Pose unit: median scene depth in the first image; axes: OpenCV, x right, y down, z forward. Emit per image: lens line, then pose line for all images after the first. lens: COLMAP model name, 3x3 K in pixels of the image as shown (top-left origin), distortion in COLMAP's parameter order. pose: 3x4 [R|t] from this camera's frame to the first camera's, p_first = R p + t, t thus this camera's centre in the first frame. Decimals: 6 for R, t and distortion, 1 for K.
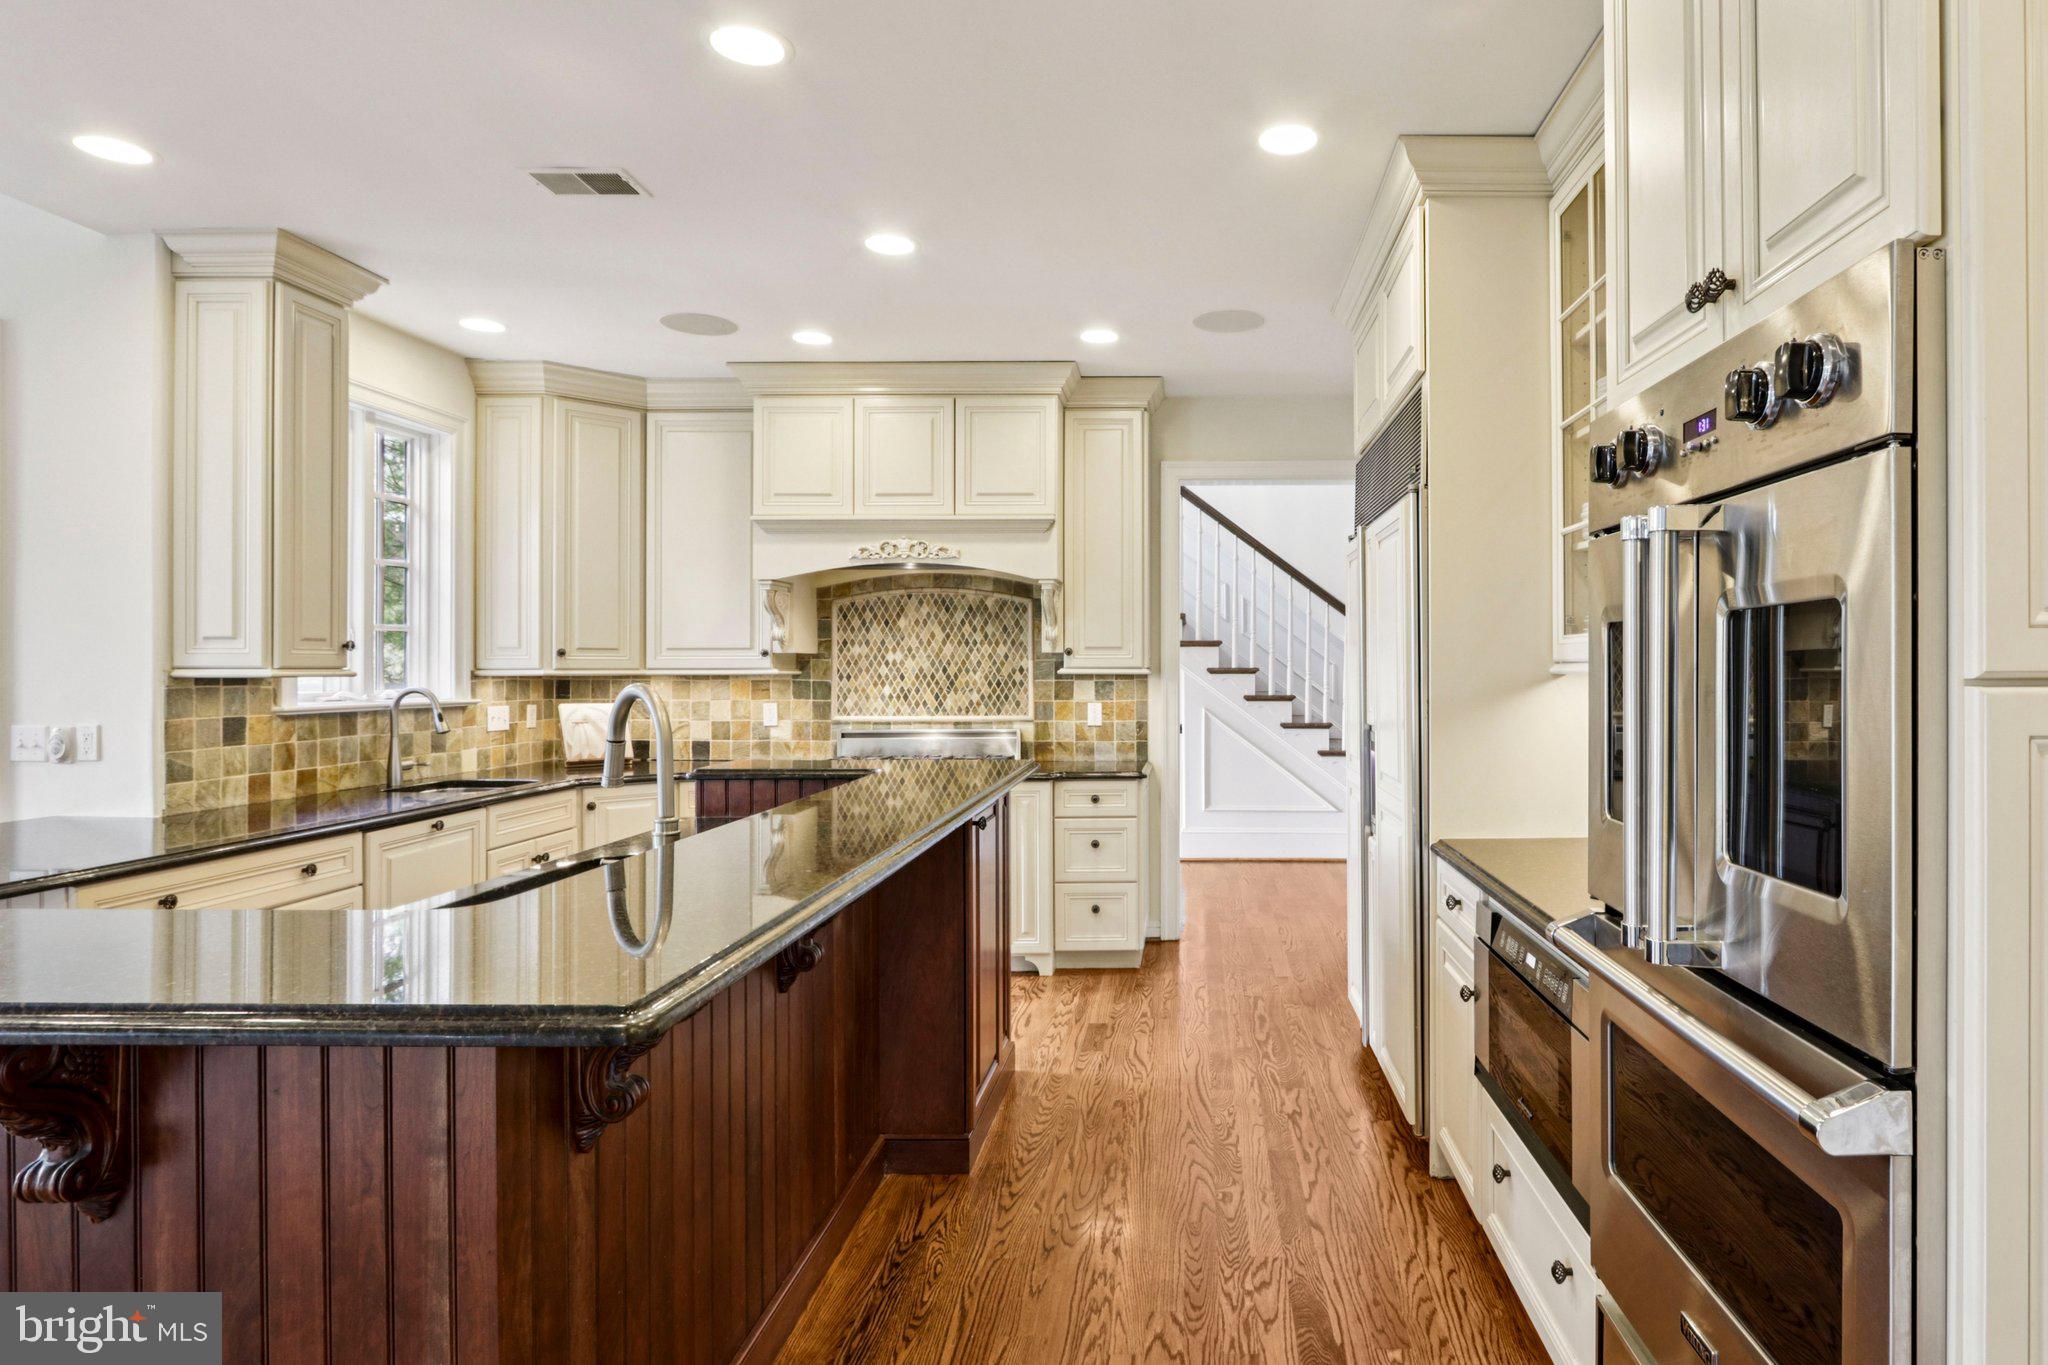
lens RADIAL K [[1106.5, 0, 1204.7], [0, 1106.5, 667.1], [0, 0, 1]] dist [-0.023052, 0.007794]
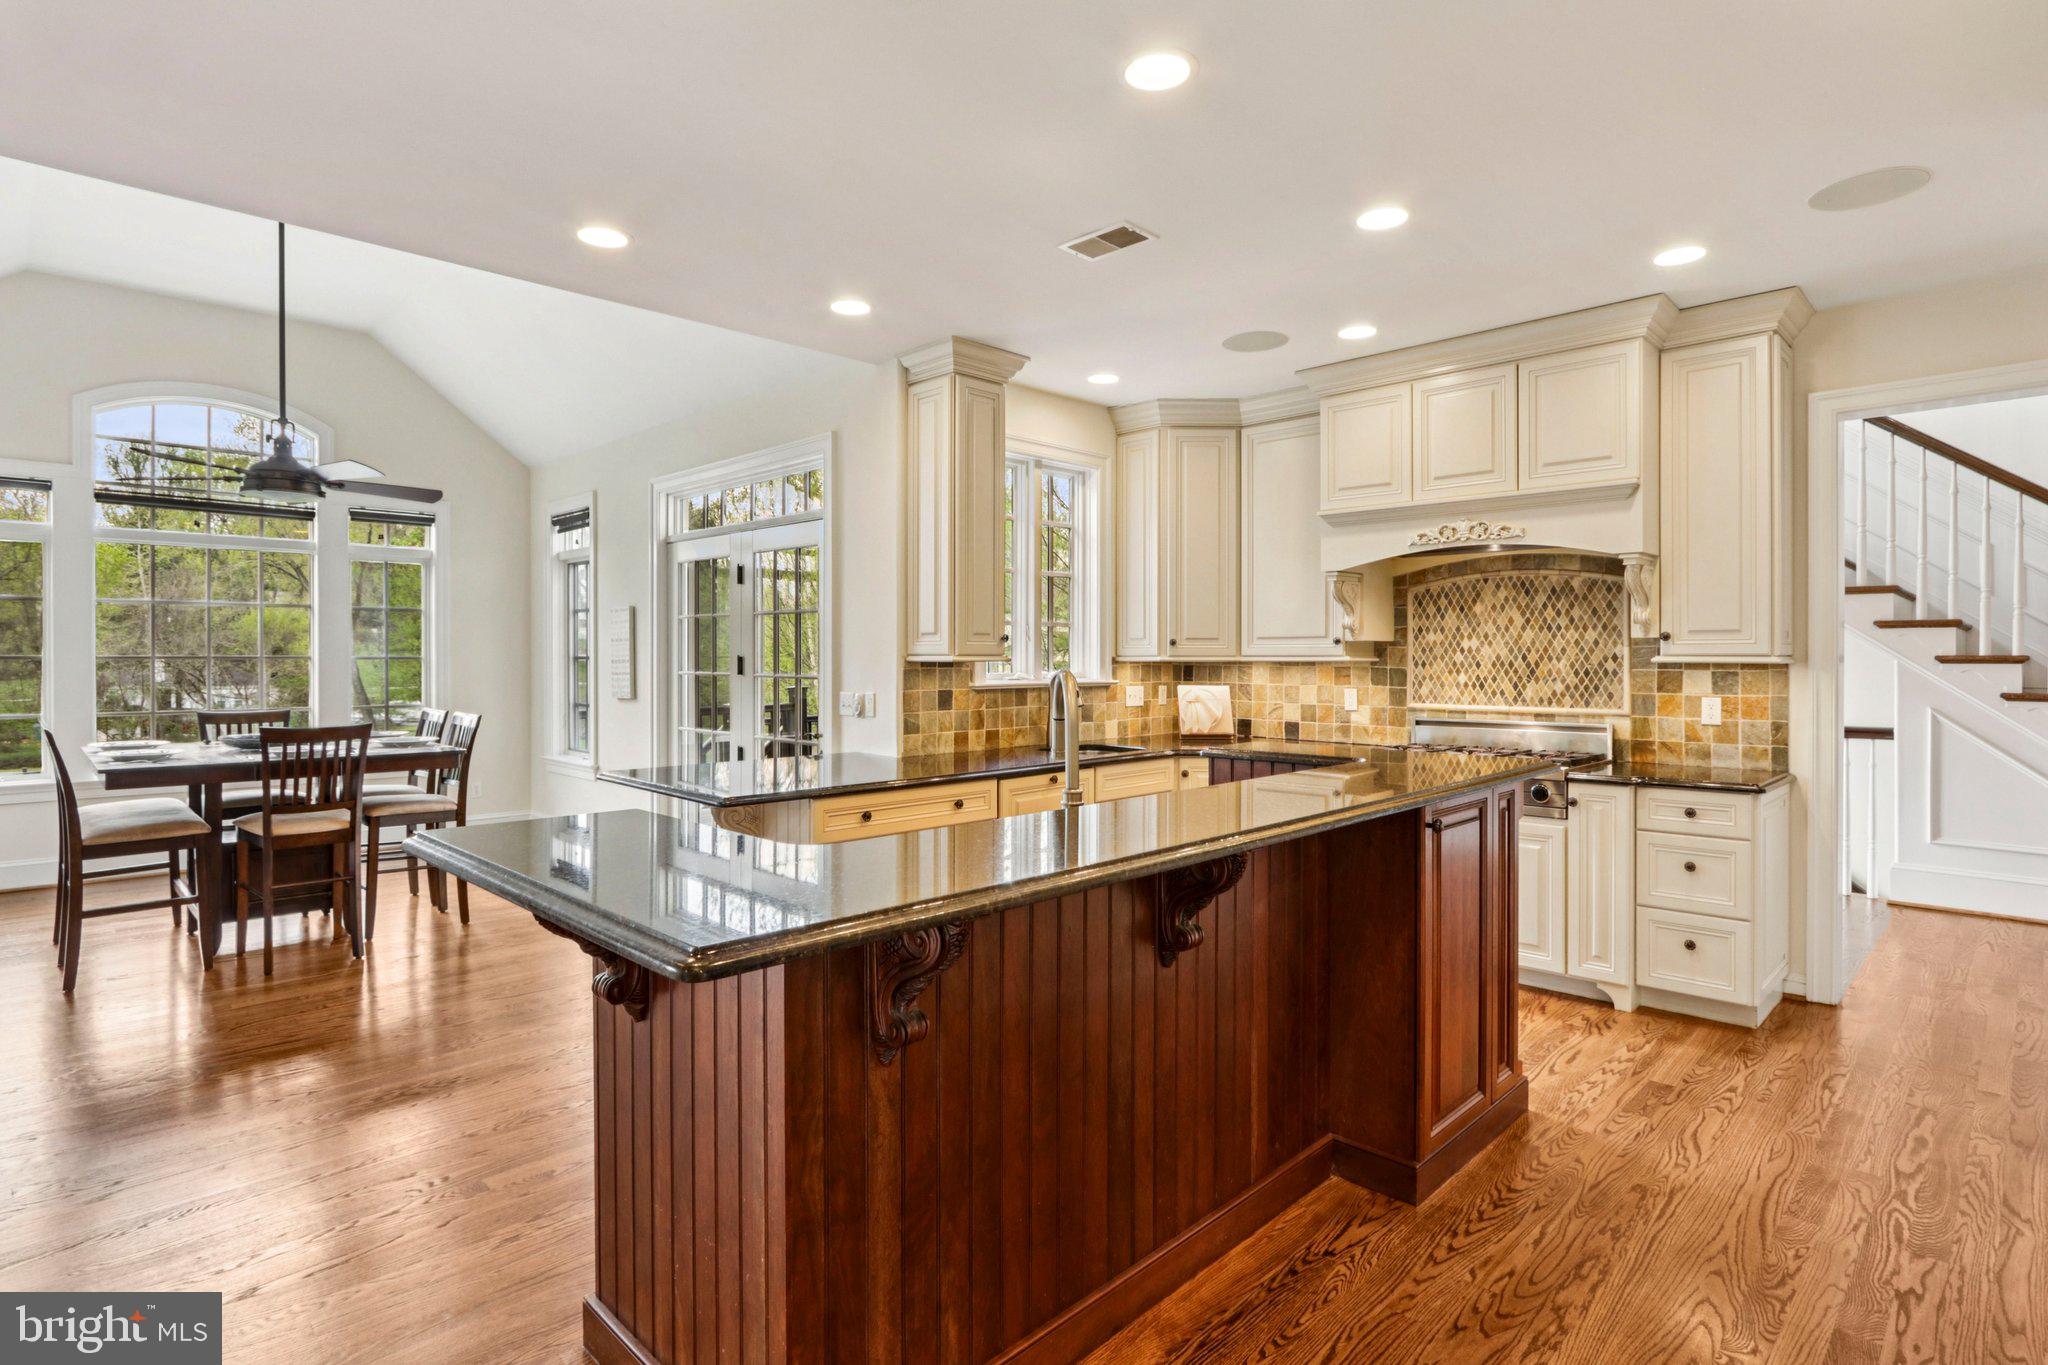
lens RADIAL K [[1039.6, 0, 1030.1], [0, 1039.6, 655.3], [0, 0, 1]] dist [-0.016320, 0.006445]
pose [[0.704904, 0.000847, -0.709302, 0.101753], [0.000171, 0.999999, 0.001364, -0.000567], [0.709303, -0.001083, 0.704903, 0.097563]]
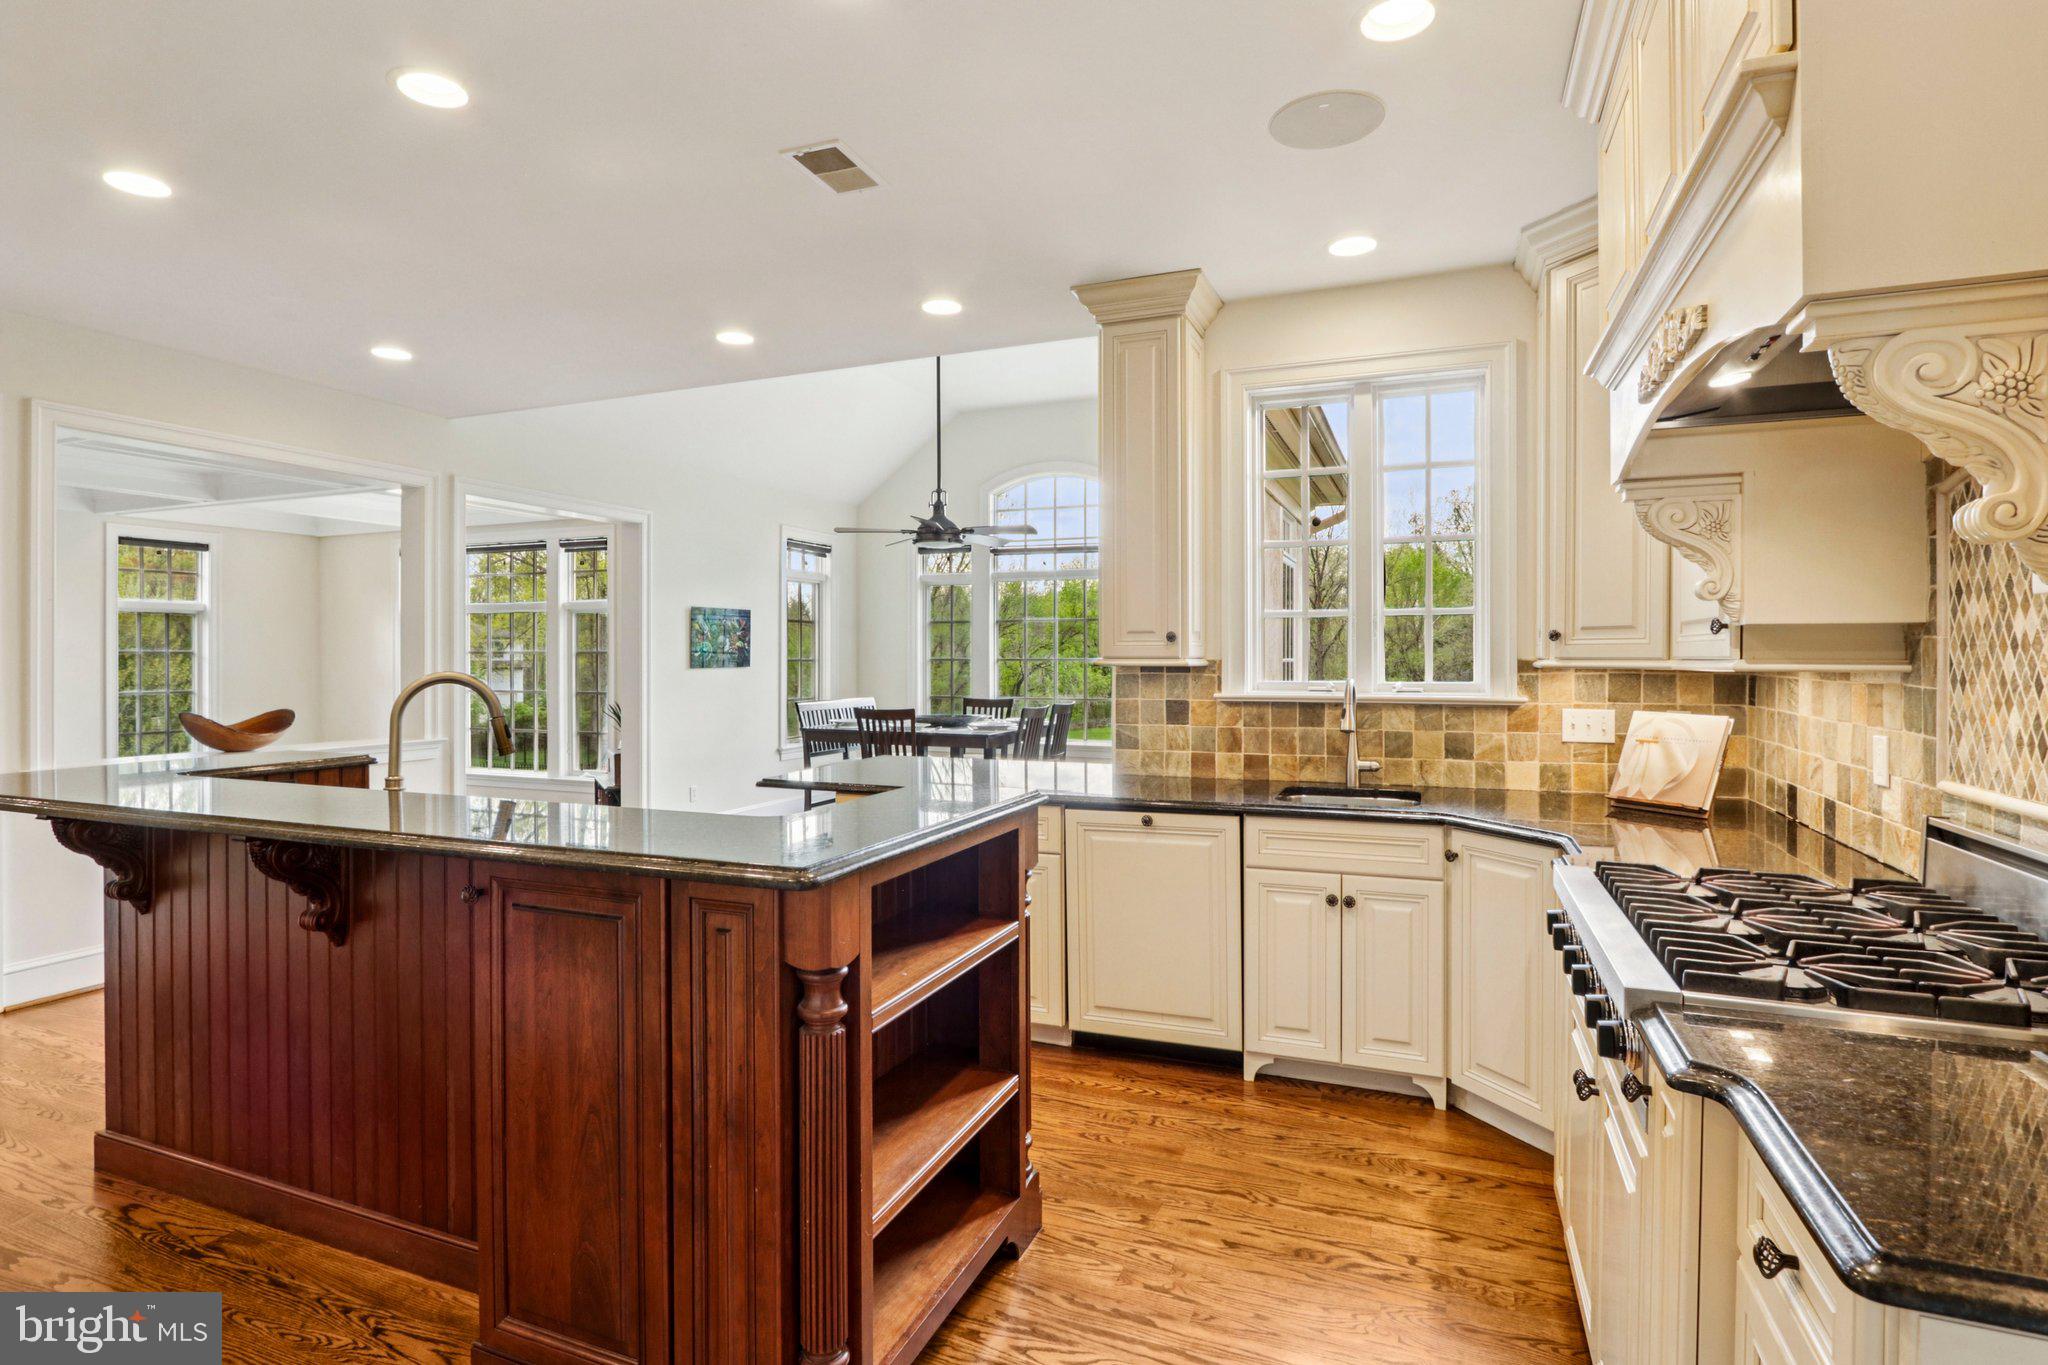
lens RADIAL K [[1026.6, 0, 1016.2], [0, 1026.6, 667.5], [0, 0, 1]] dist [-0.016366, 0.001095]
pose [[-0.391088, 0.010298, -0.920296, 0.138969], [0.003742, 0.999947, 0.009600, -0.000310], [0.920346, 0.000311, -0.391105, 0.932996]]
